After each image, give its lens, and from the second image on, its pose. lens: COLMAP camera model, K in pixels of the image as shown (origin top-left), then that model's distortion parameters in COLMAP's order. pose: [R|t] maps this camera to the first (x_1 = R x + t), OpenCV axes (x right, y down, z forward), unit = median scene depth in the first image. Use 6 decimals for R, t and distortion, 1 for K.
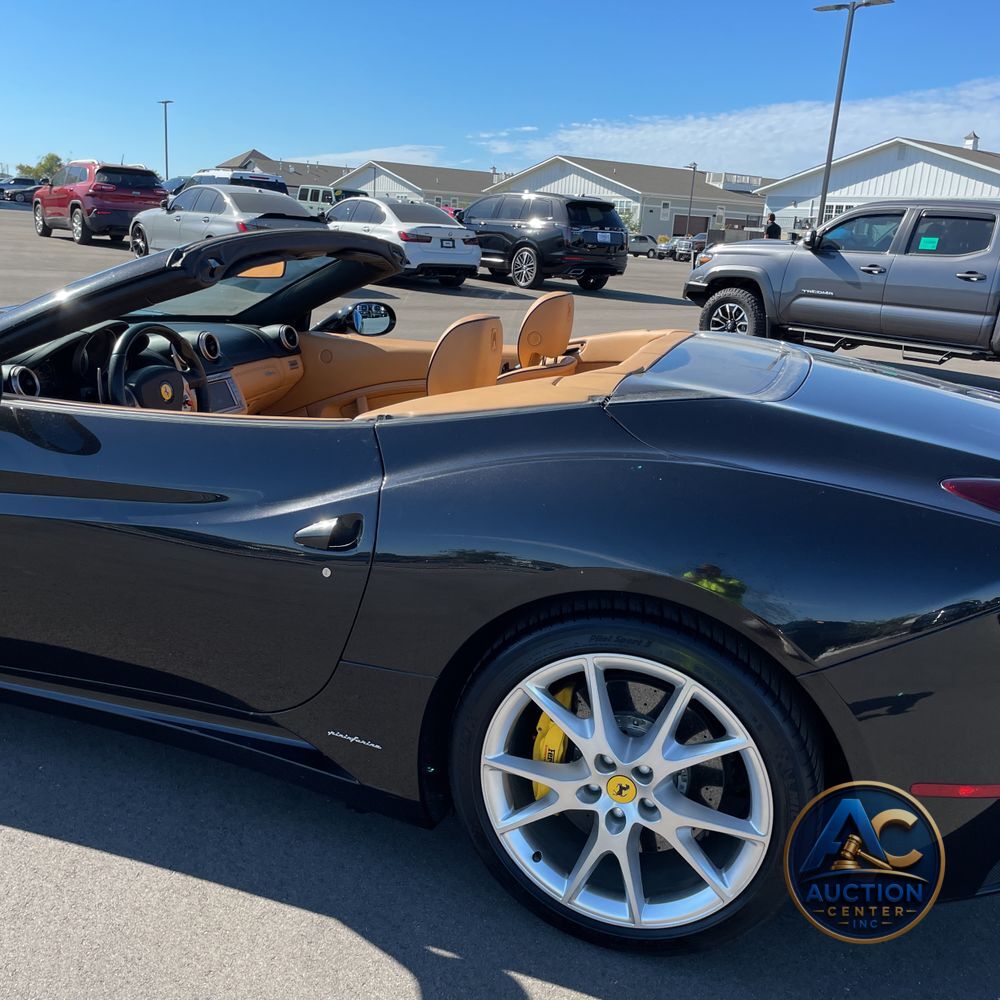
lens RADIAL K [[1009.2, 0, 500.0], [0, 1009.2, 500.0], [0, 0, 1]] dist [0.093690, -0.128606]
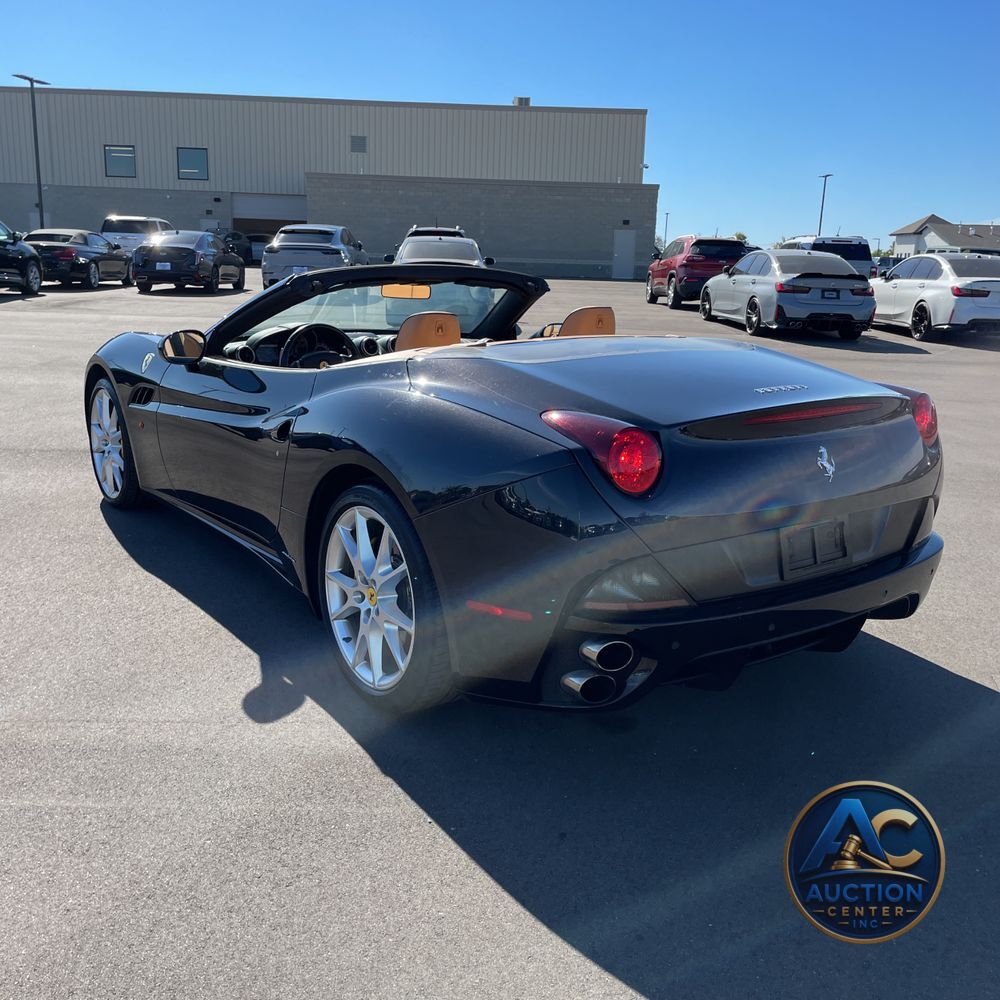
lens RADIAL K [[1031.3, 0, 499.0], [0, 1031.3, 487.9], [0, 0, 1]] dist [0.116741, -0.153631]
pose [[0.802583, 0.092381, -0.589344, 0.138819], [-0.140338, 0.989448, -0.036017, 0.016999], [0.579798, 0.111614, 0.807079, -0.023239]]
